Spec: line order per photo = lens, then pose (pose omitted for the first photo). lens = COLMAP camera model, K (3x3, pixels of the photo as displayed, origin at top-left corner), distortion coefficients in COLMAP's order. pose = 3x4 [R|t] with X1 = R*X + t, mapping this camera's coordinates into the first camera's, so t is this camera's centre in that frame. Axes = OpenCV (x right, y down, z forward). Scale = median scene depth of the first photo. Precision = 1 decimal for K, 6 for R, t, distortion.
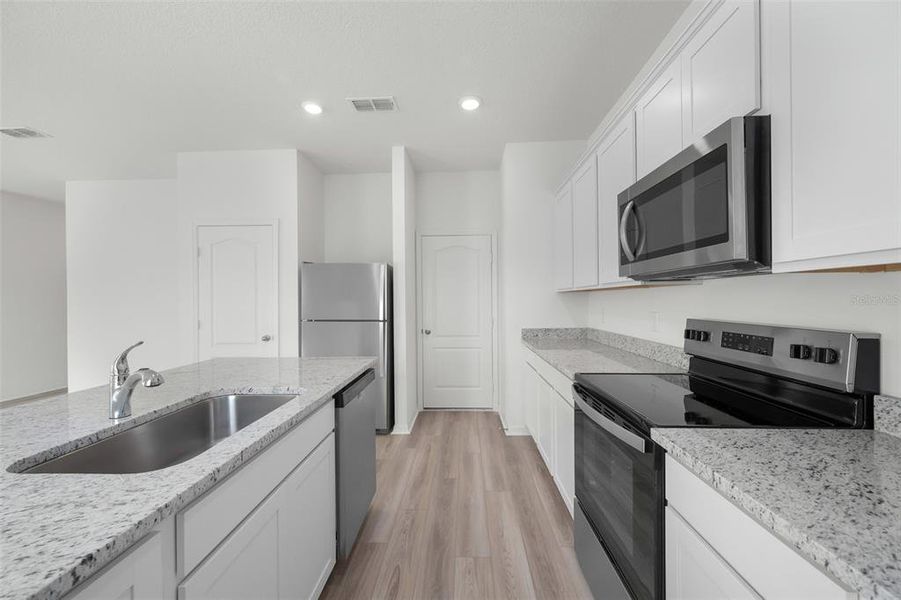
lens RADIAL K [[356.7, 0, 449.3], [0, 356.7, 301.2], [0, 0, 1]] dist [0.002653, 0.000977]
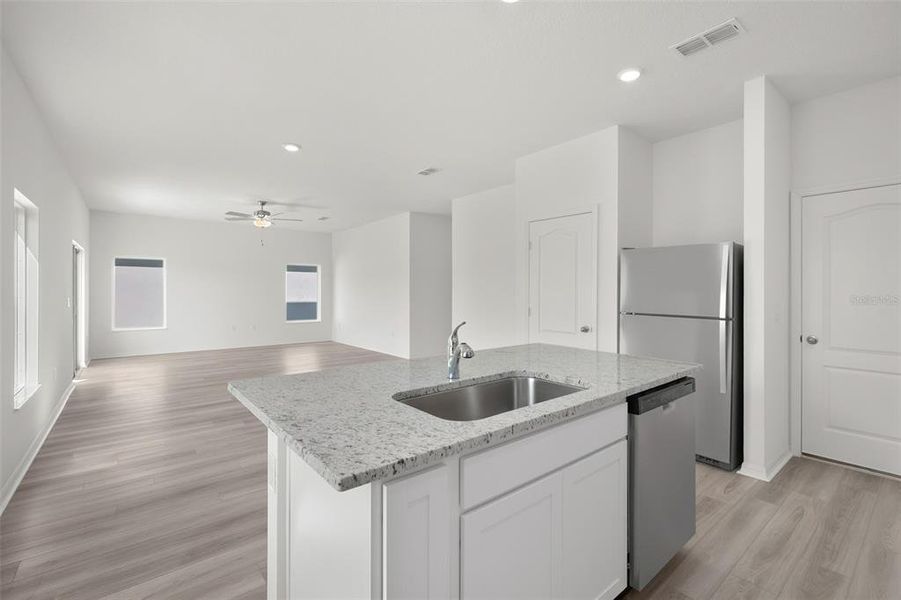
lens RADIAL K [[397.1, 0, 449.7], [0, 397.1, 291.6], [0, 0, 1]] dist [0.002471, -0.000280]
pose [[0.668361, 0.013445, -0.743716, 0.111072], [-0.012747, 0.999897, 0.006621, -0.002116], [0.743728, 0.005055, 0.668463, 0.011377]]
